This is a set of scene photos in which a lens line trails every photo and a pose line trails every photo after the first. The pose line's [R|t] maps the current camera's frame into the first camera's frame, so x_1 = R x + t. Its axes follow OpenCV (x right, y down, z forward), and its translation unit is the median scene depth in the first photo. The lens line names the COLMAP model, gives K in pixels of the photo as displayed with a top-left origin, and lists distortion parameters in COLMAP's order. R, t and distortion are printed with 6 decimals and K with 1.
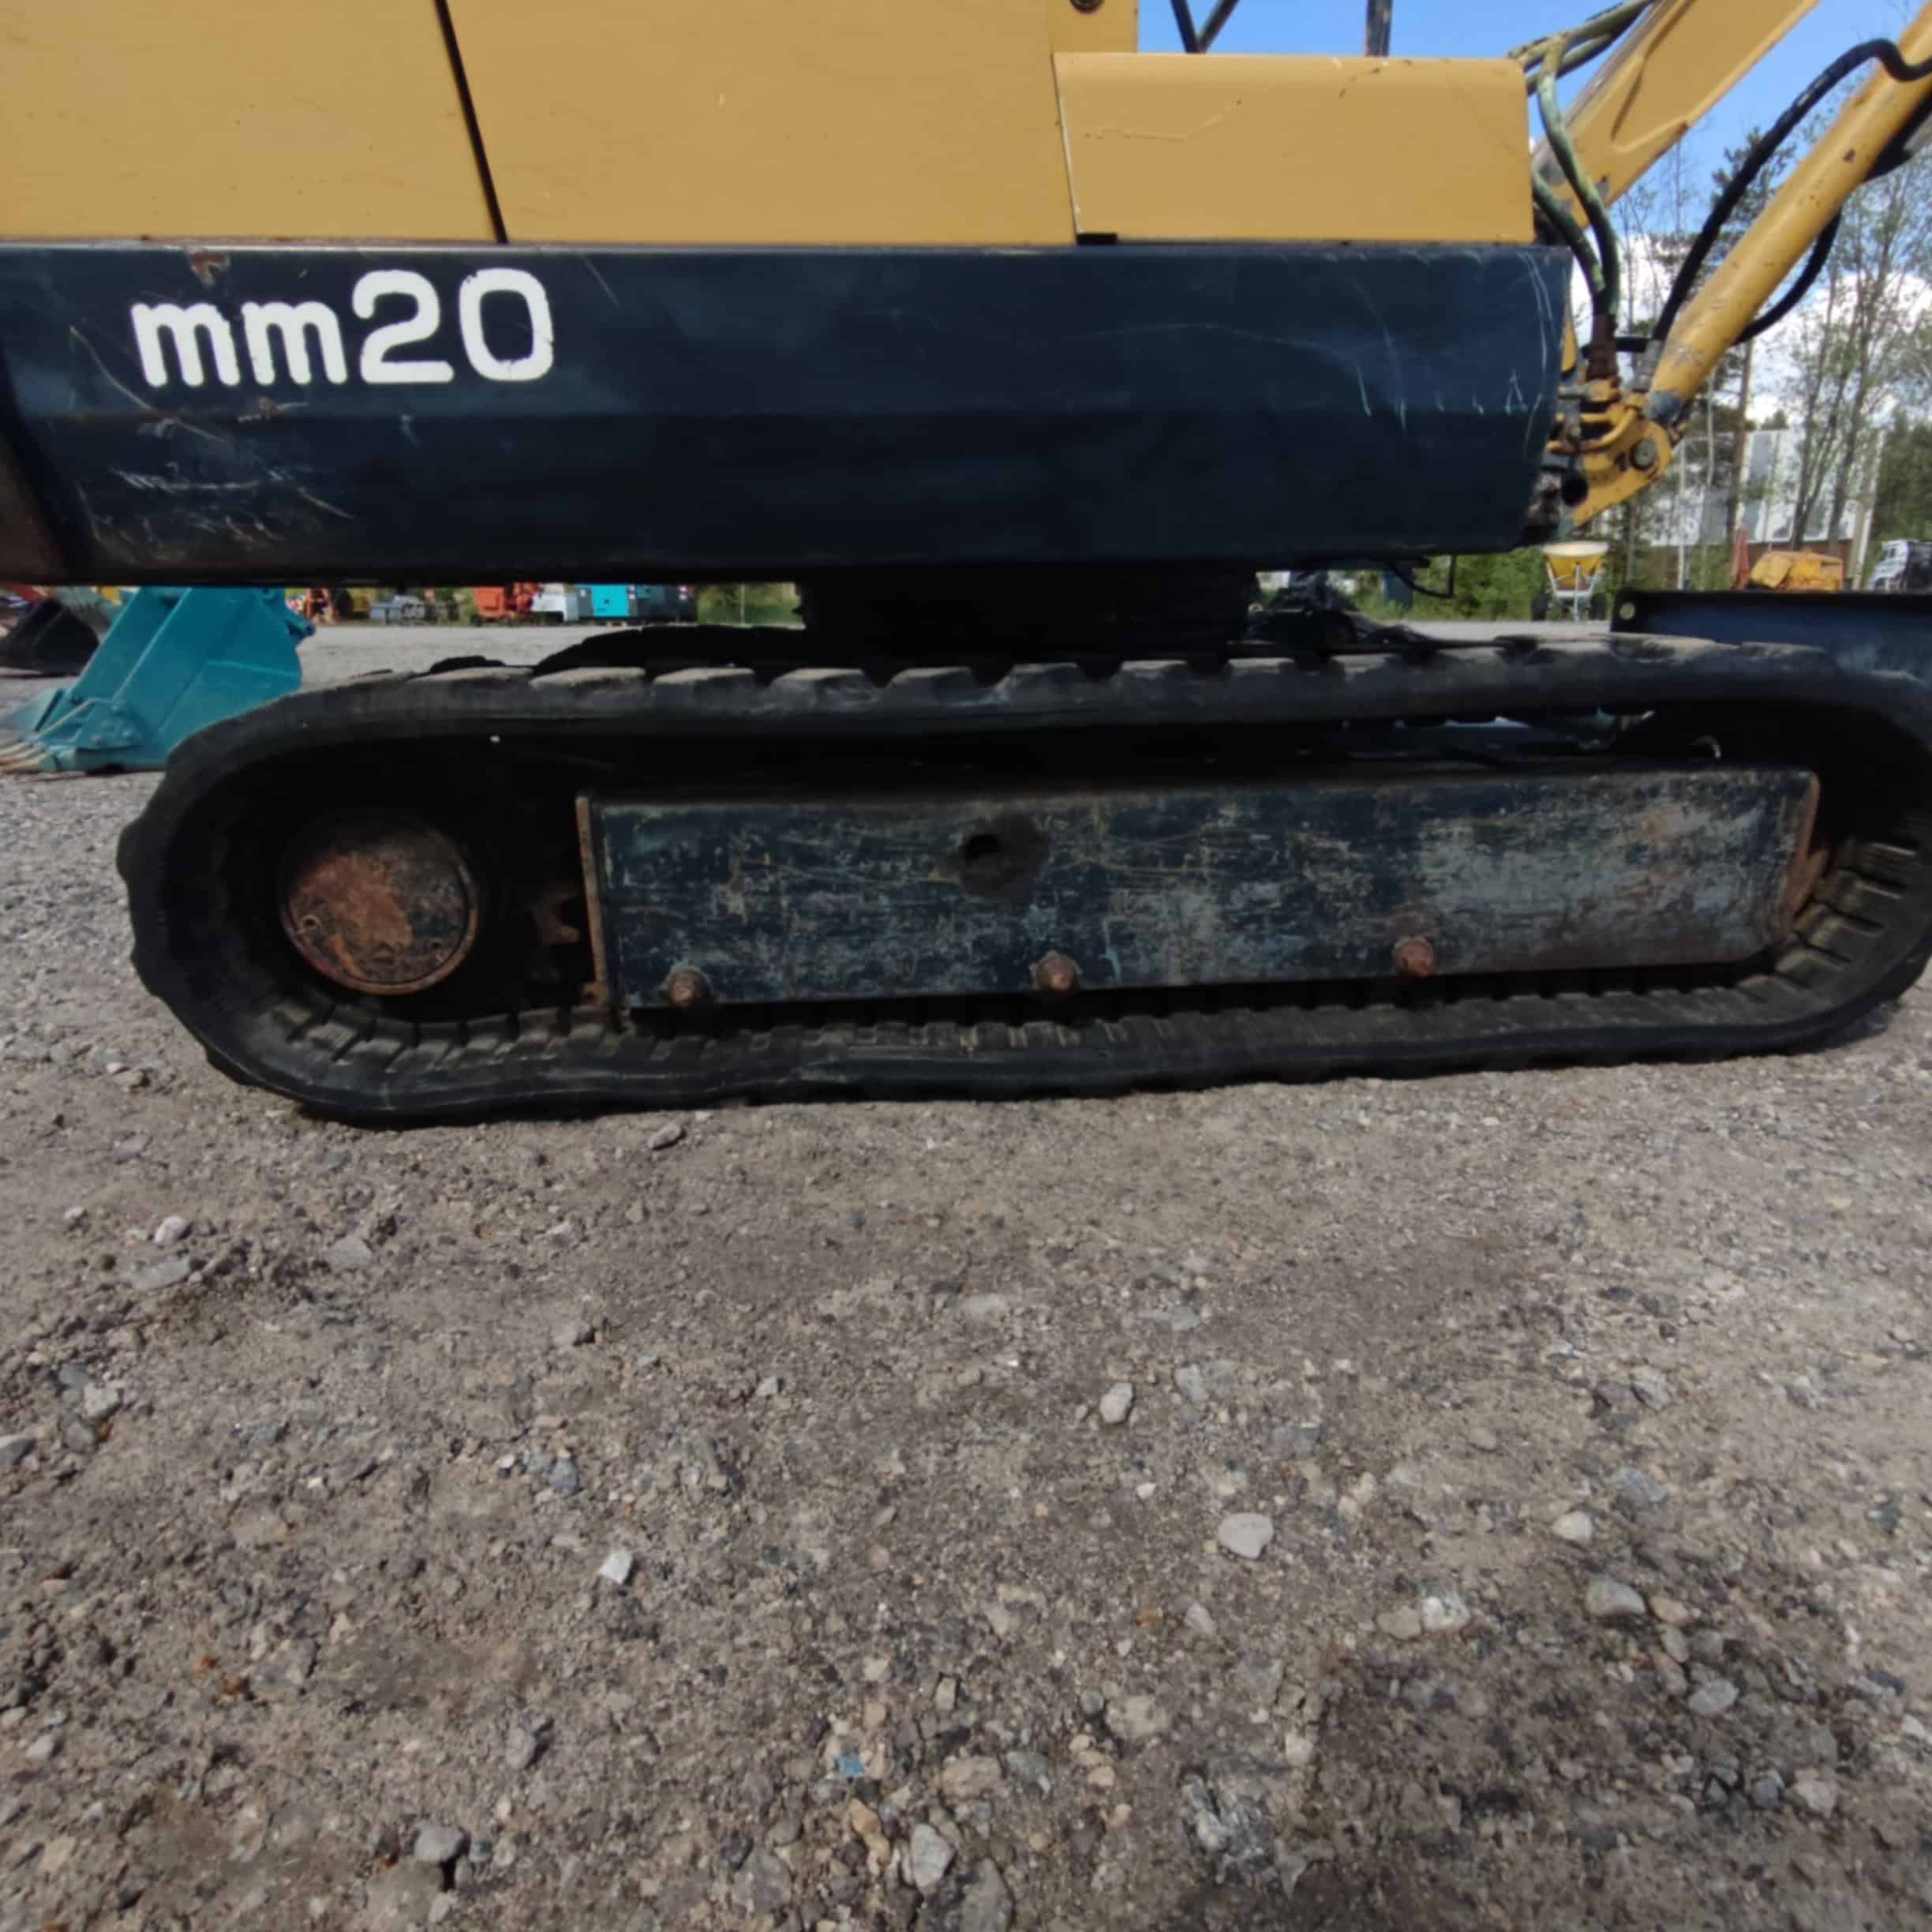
lens RADIAL K [[1240.4, 0, 966.0], [0, 1240.4, 966.0], [0, 0, 1]] dist [0.001512, 0.003927]
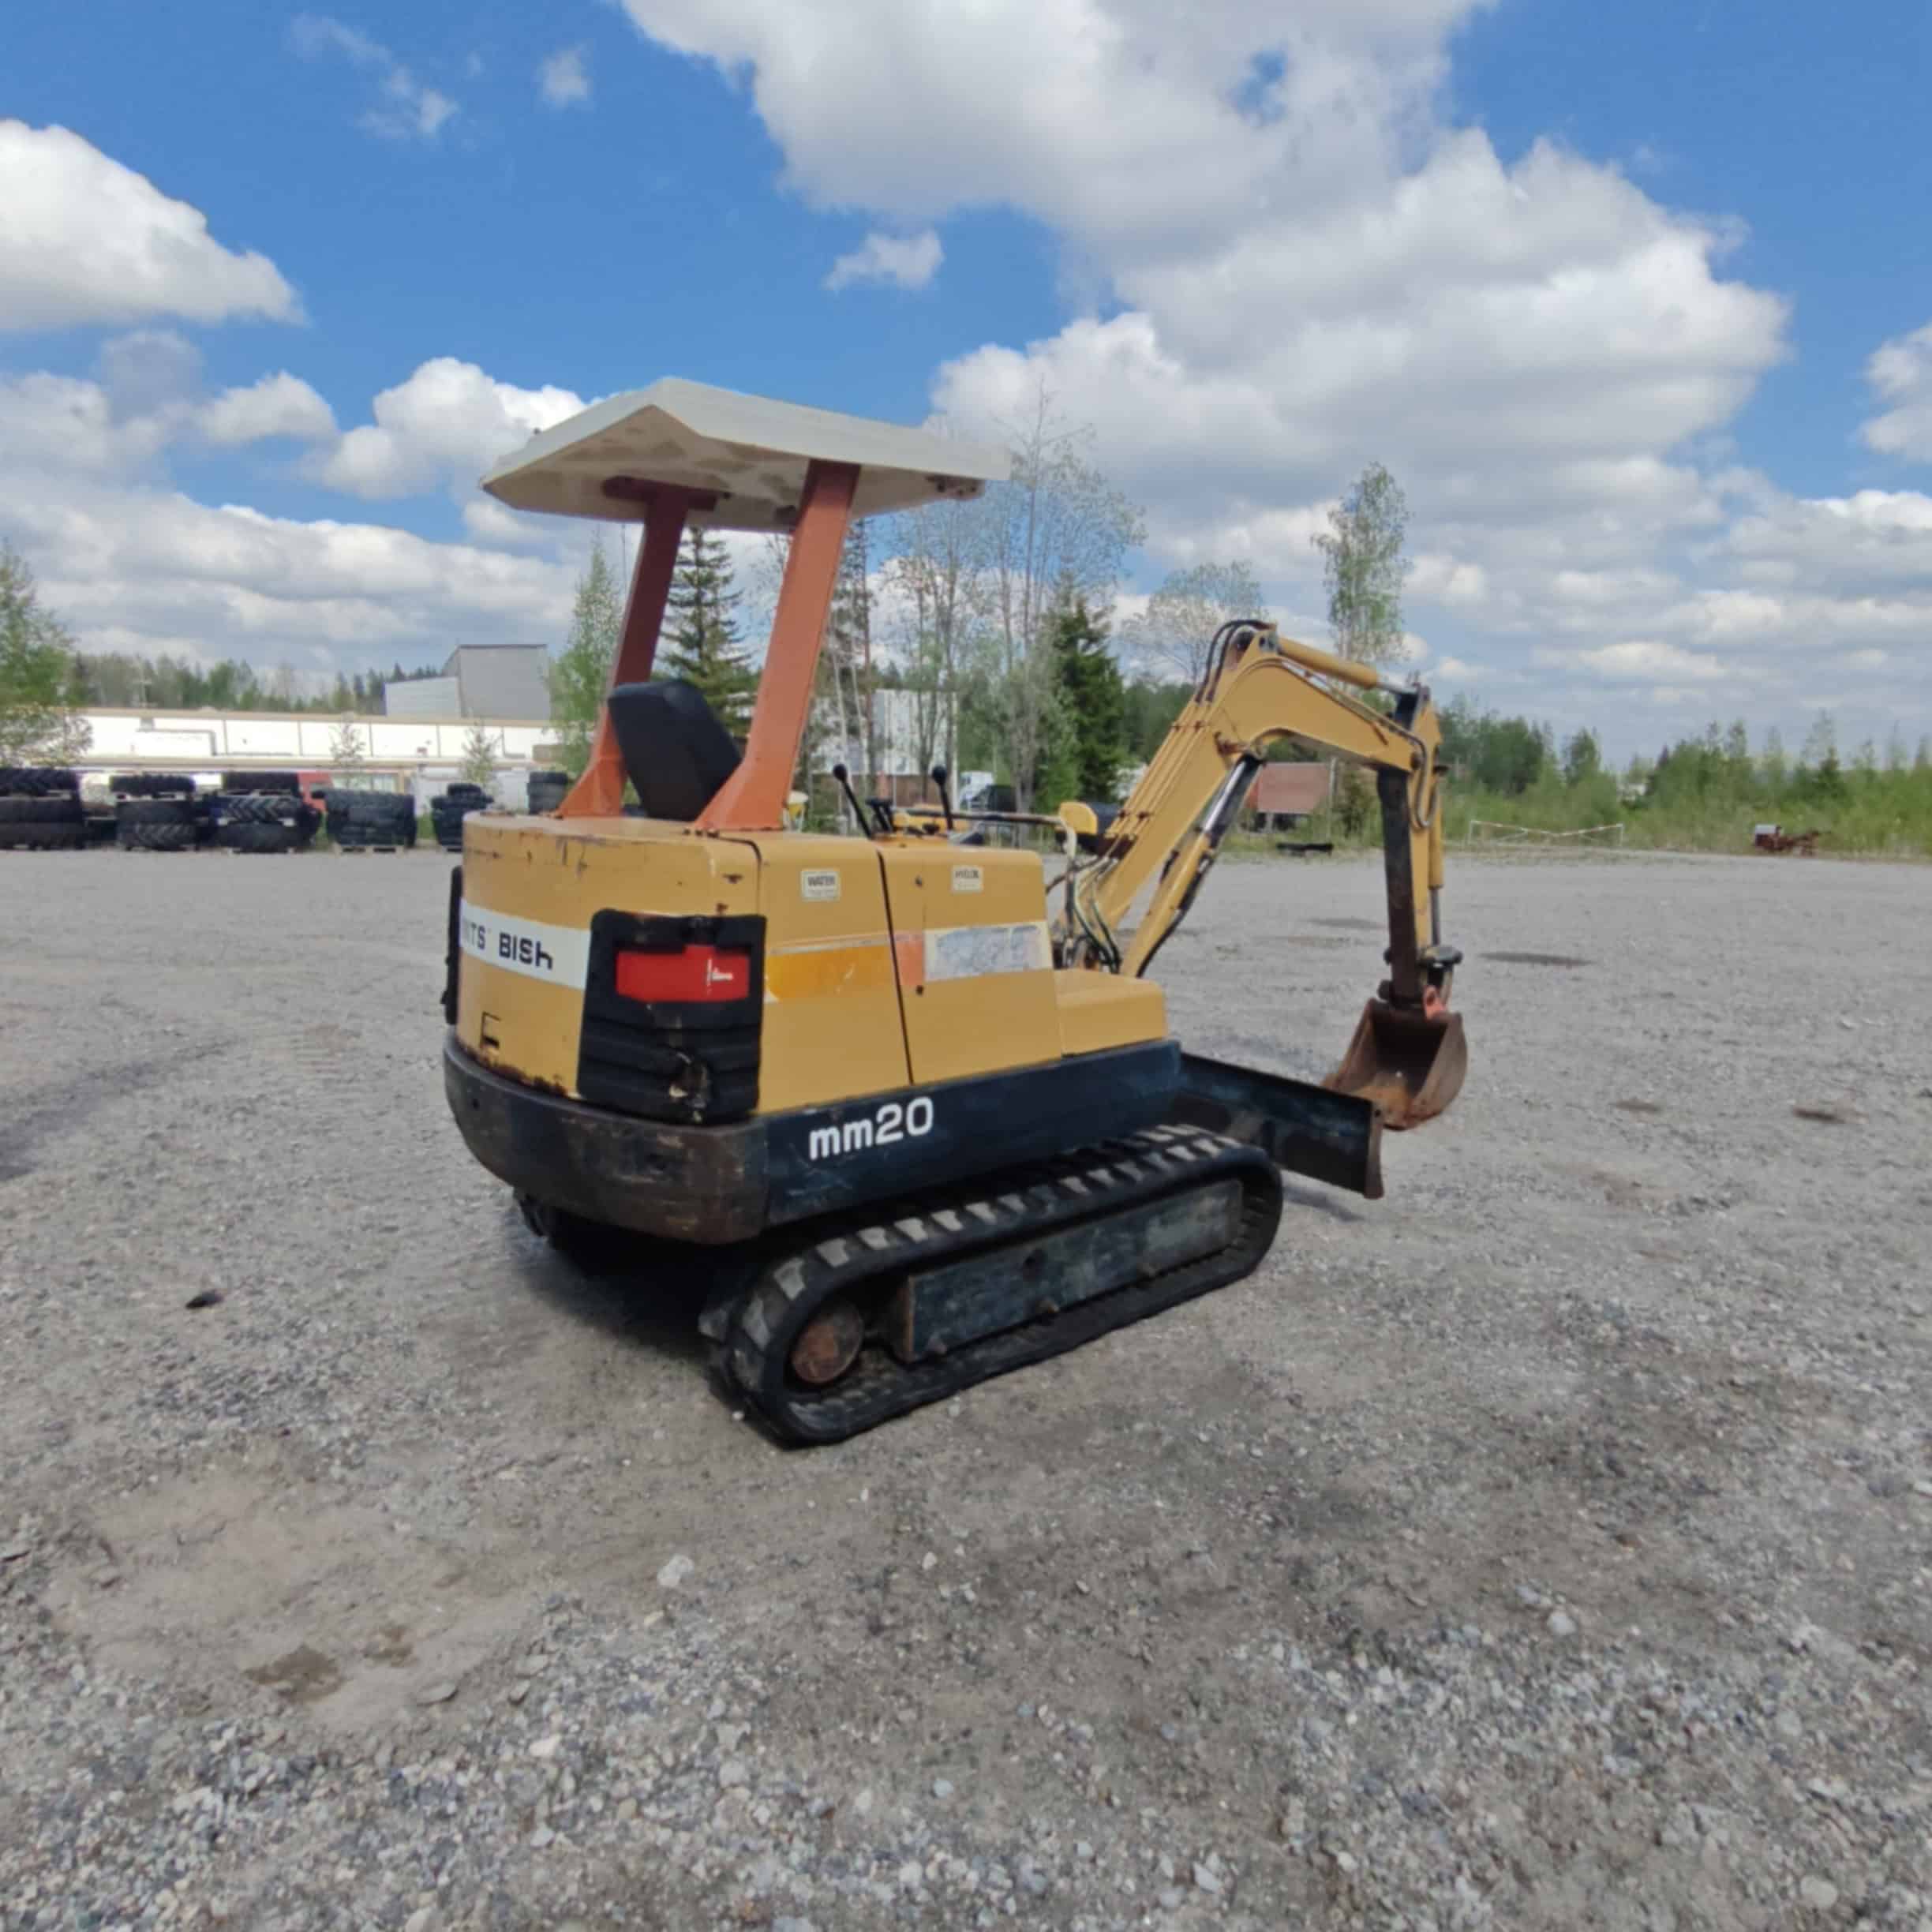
lens RADIAL K [[1298.0, 0, 966.0], [0, 1298.0, 966.0], [0, 0, 1]] dist [-0.000967, 0.000240]
pose [[0.796471, -0.063319, 0.601352, -1.955868], [0.136124, 0.987750, -0.076287, -0.605992], [-0.589155, 0.142619, 0.795334, -1.342740]]
